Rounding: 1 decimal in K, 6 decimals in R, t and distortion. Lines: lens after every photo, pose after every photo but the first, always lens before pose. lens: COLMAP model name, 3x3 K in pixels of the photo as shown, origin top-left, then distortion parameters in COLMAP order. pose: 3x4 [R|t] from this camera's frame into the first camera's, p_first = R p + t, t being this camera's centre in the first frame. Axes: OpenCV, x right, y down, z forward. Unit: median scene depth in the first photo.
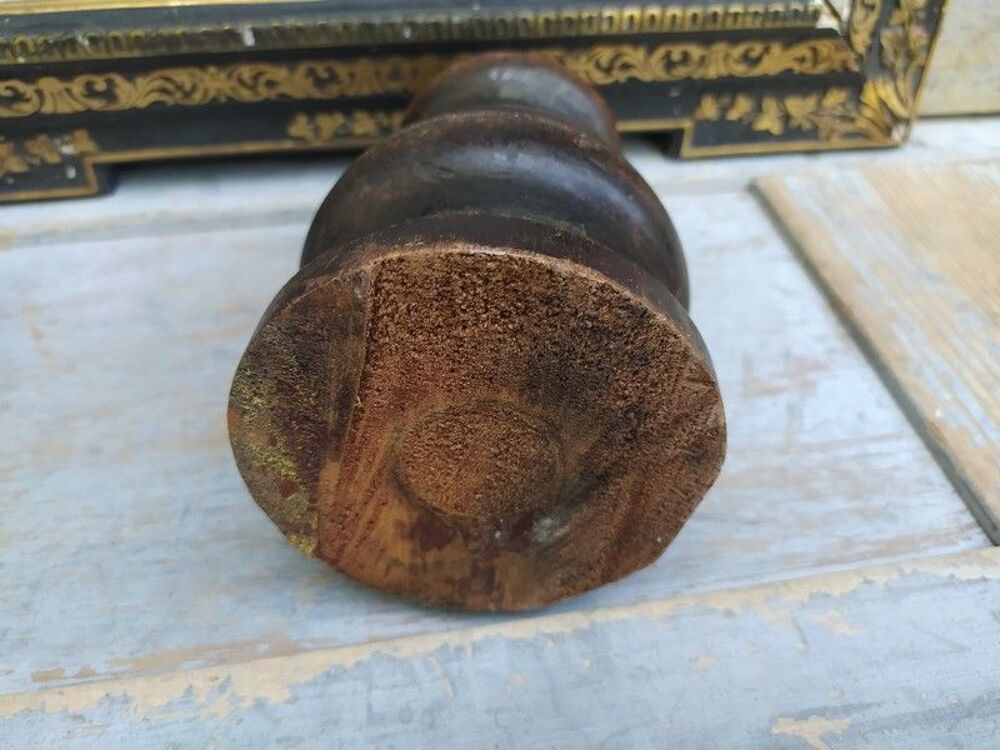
lens RADIAL K [[774.2, 0, 500.0], [0, 774.2, 375.0], [0, 0, 1]] dist [0.000059, -0.032122]
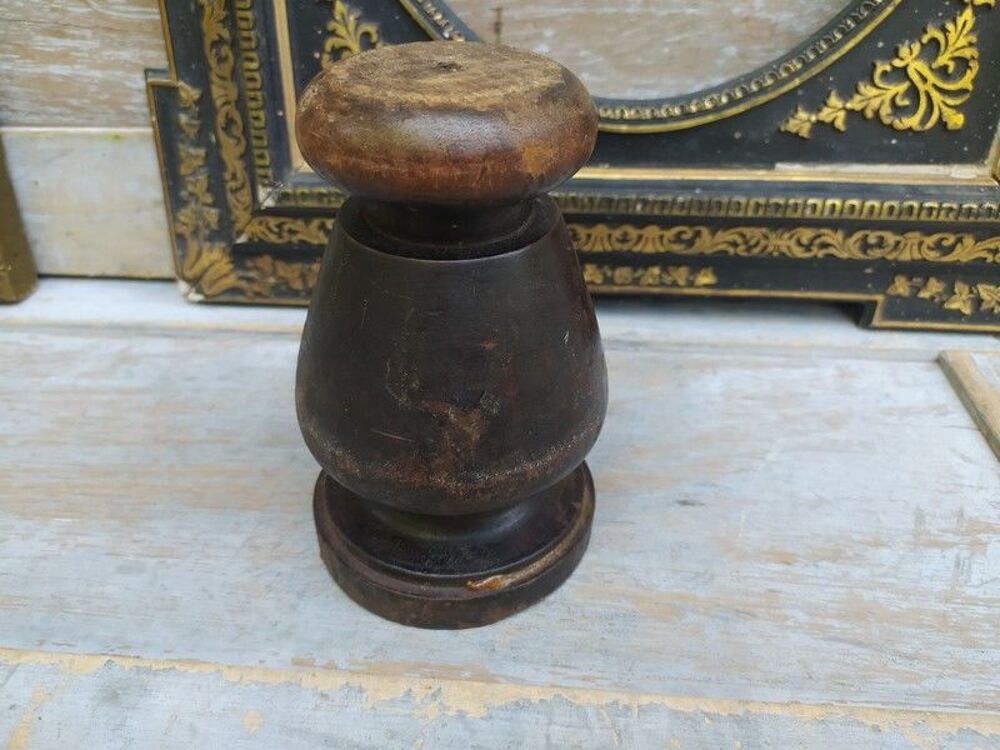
lens RADIAL K [[774.2, 0, 500.0], [0, 774.2, 375.0], [0, 0, 1]] dist [0.000059, -0.032122]
pose [[0.966374, 0.113745, -0.230614, -0.025211], [-0.154071, 0.974162, -0.165140, 0.082233], [0.205872, 0.195118, 0.958929, -0.254780]]
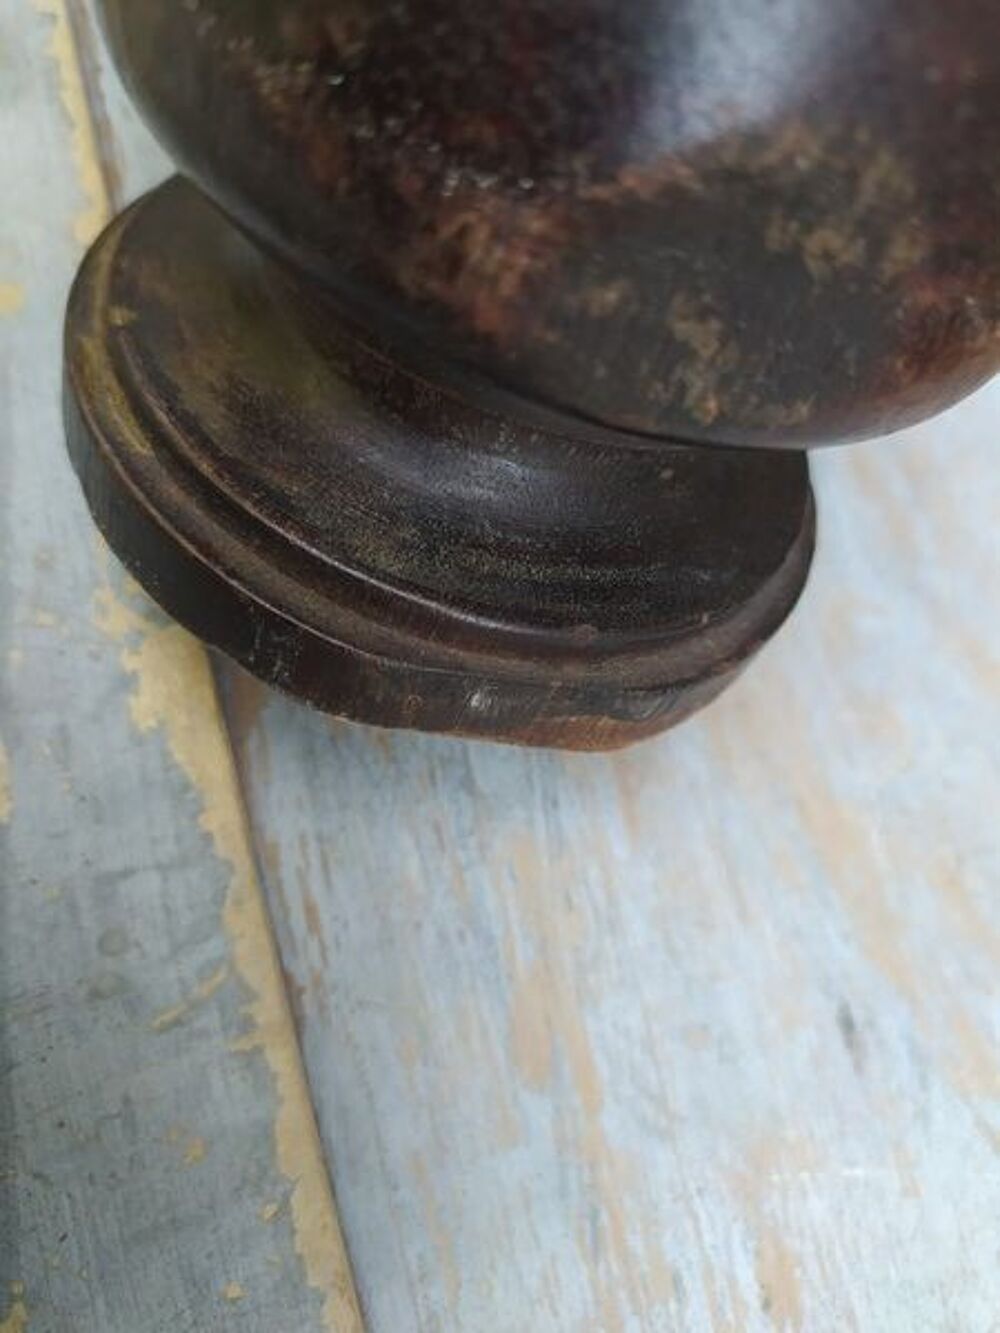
lens RADIAL K [[1032.1, 0, 500.0], [0, 1032.1, 666.5], [0, 0, 1]] dist [0.000059, -0.032122]
pose [[0.096071, 0.961911, -0.255927, -0.087707], [-0.886322, 0.199683, 0.417805, -0.134023], [0.452995, 0.186695, 0.871746, 0.407049]]
